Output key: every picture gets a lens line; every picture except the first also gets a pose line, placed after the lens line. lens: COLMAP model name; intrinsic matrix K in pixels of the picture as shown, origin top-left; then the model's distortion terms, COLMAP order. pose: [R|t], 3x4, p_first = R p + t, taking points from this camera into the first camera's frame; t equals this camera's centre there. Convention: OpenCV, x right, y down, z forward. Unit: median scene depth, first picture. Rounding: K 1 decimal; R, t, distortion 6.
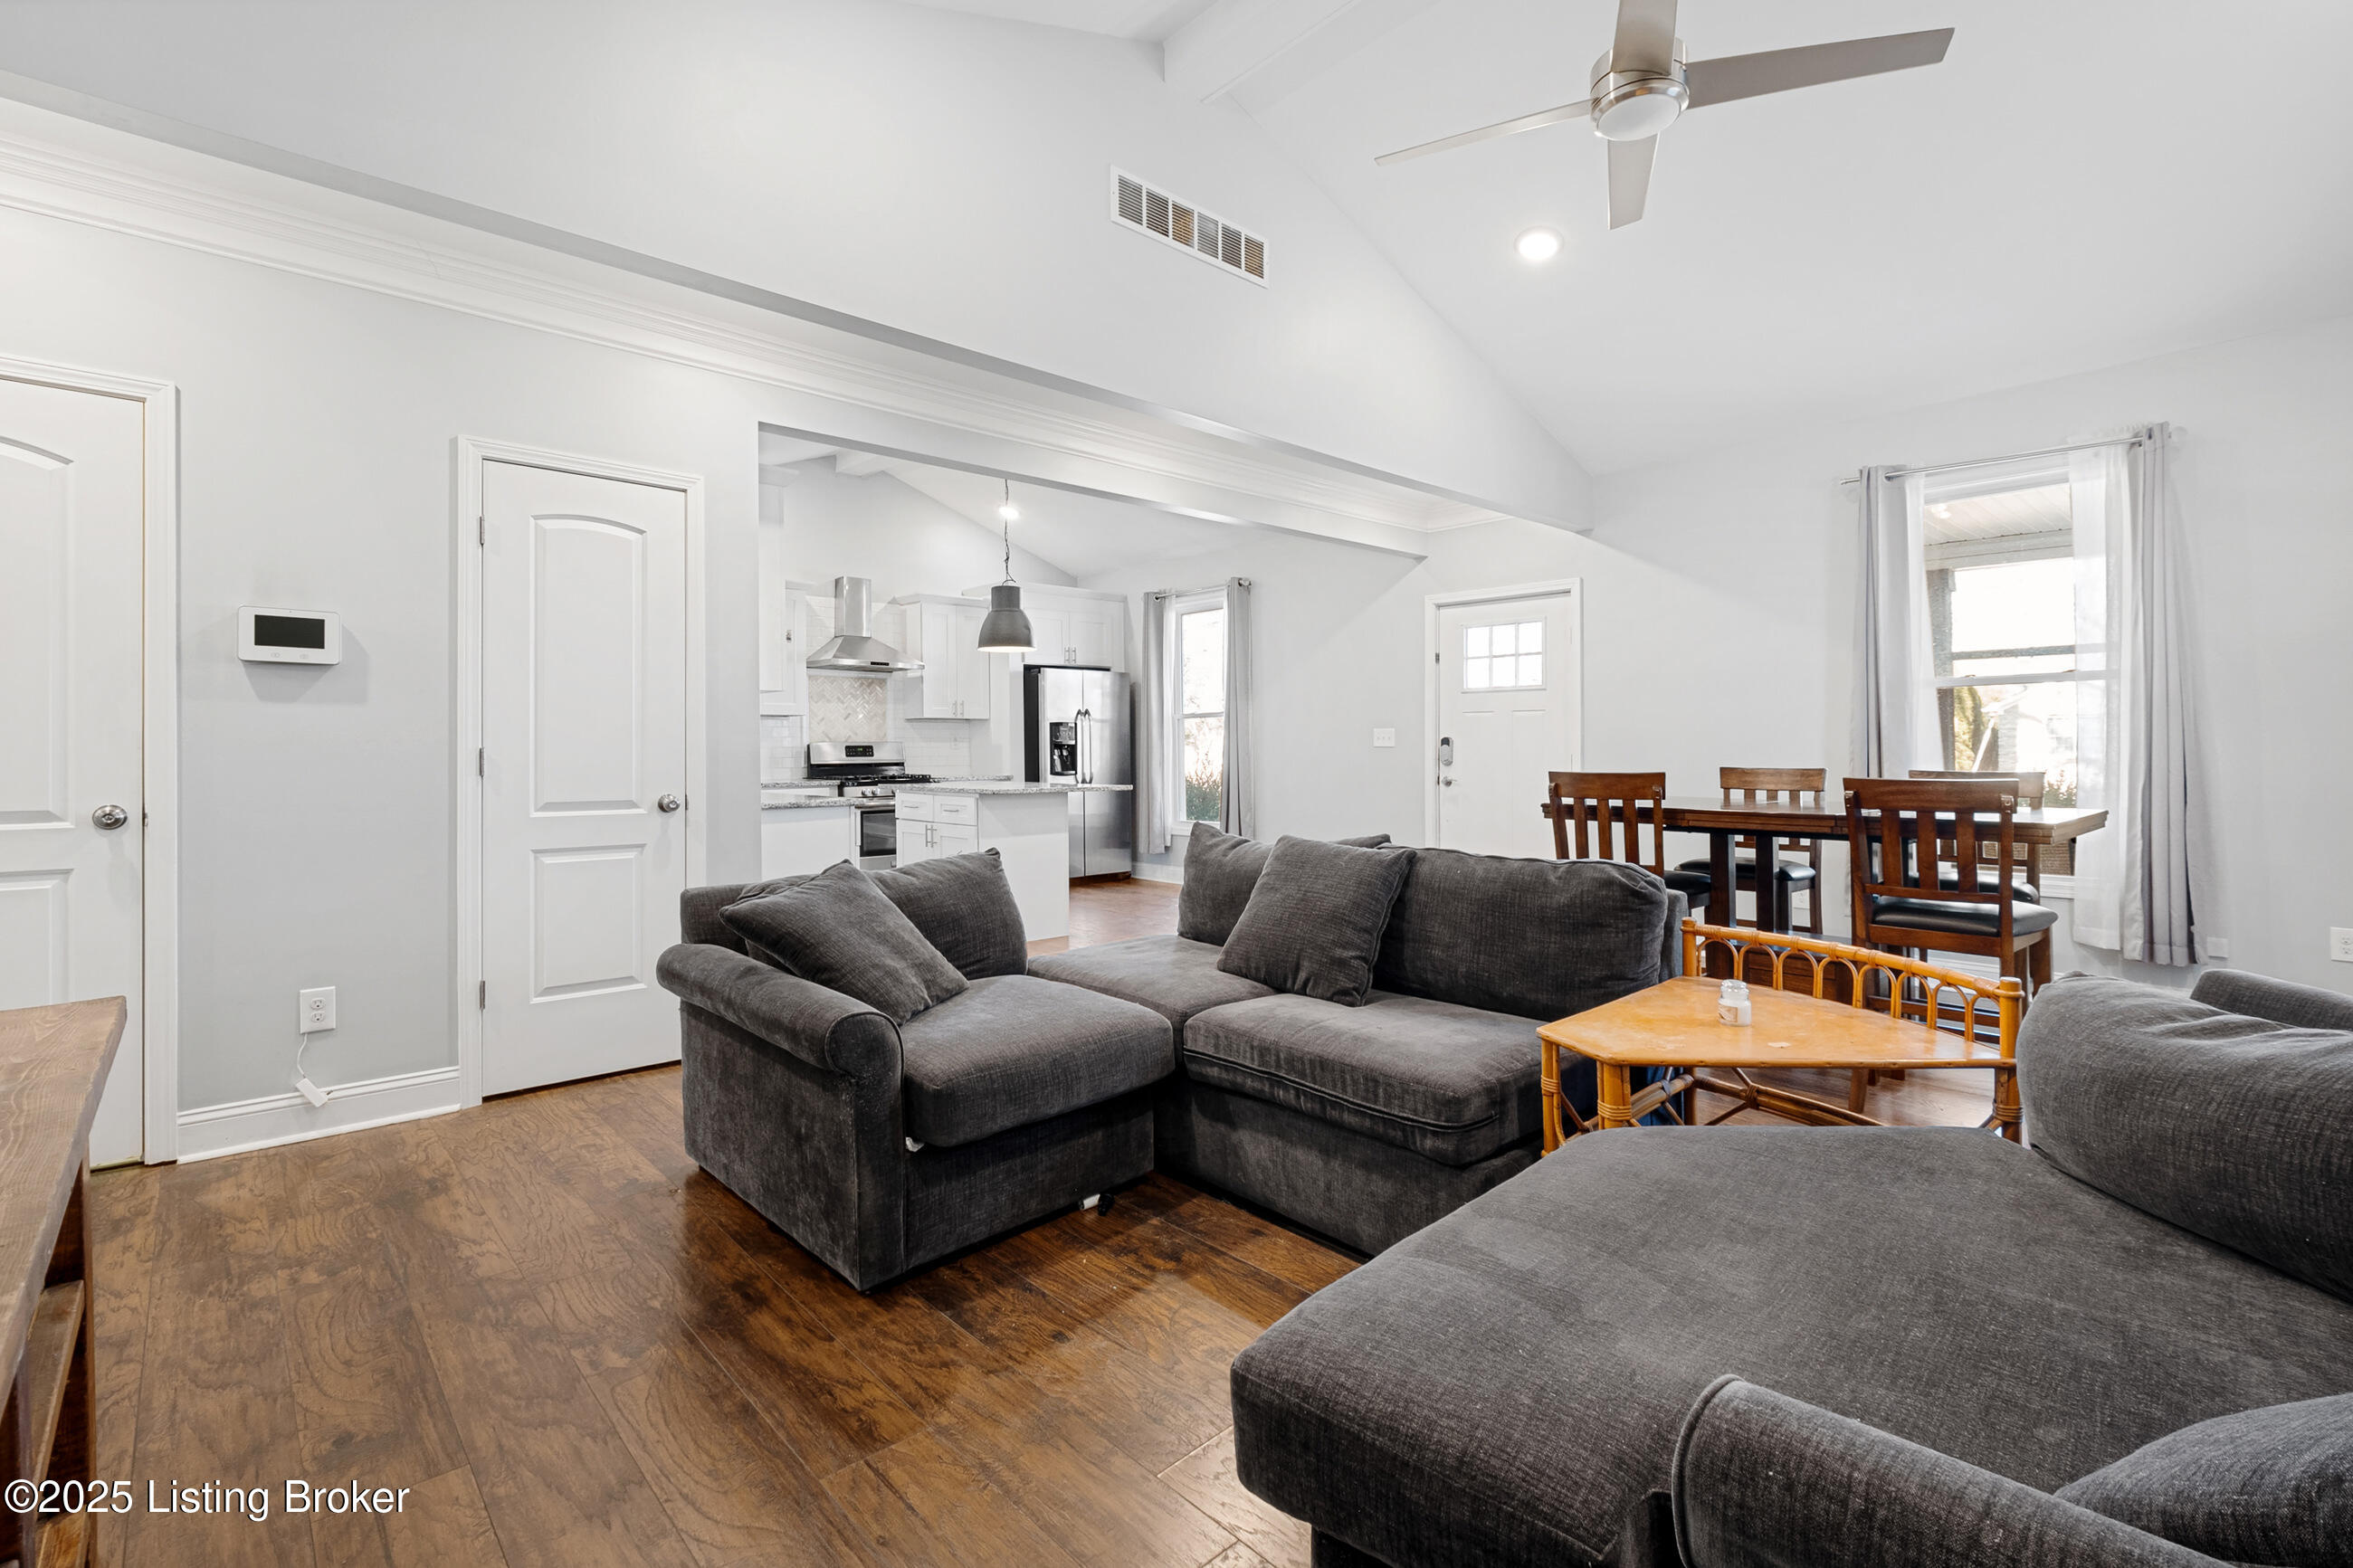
lens RADIAL K [[1038.7, 0, 1160.9], [0, 1038.7, 740.9], [0, 0, 1]] dist [0.006660, -0.003134]
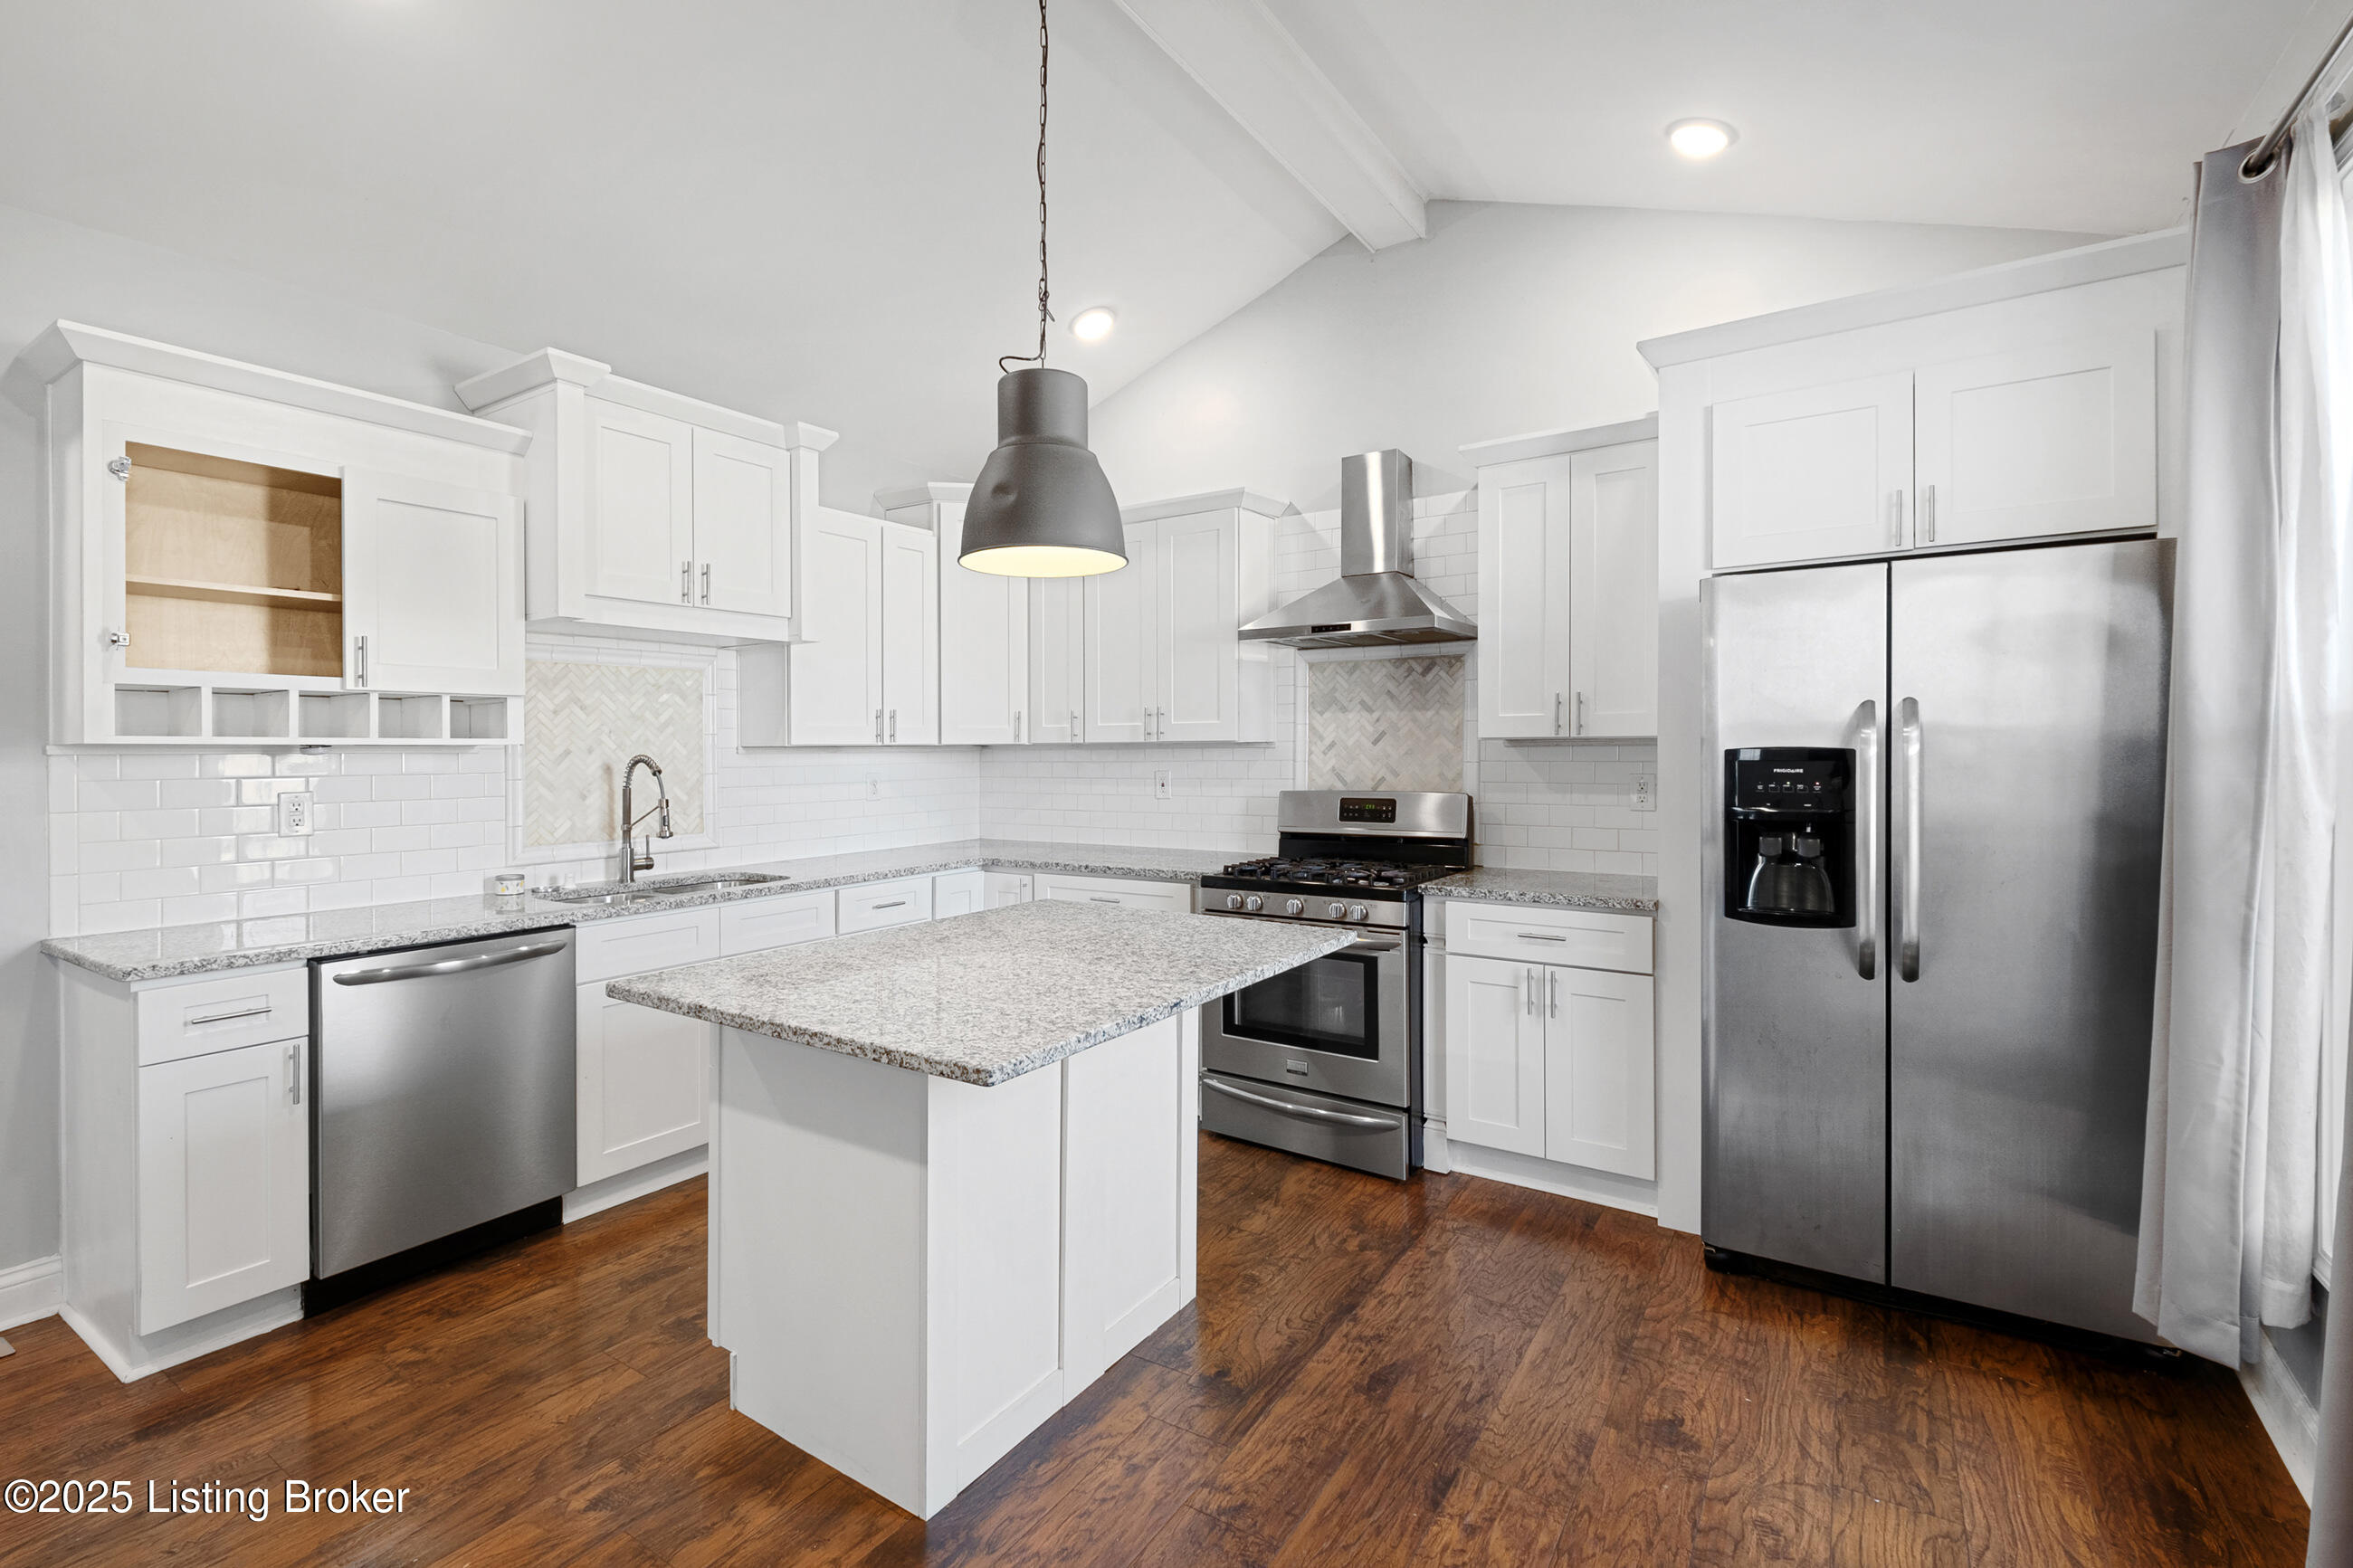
lens RADIAL K [[1038.7, 0, 1158.4], [0, 1038.7, 760.3], [0, 0, 1]] dist [0.006660, -0.003134]
pose [[0.239144, 0.014371, -0.970878, 0.323754], [0.013472, 0.999745, 0.018117, -0.047768], [0.970891, -0.017412, 0.238890, 1.585856]]
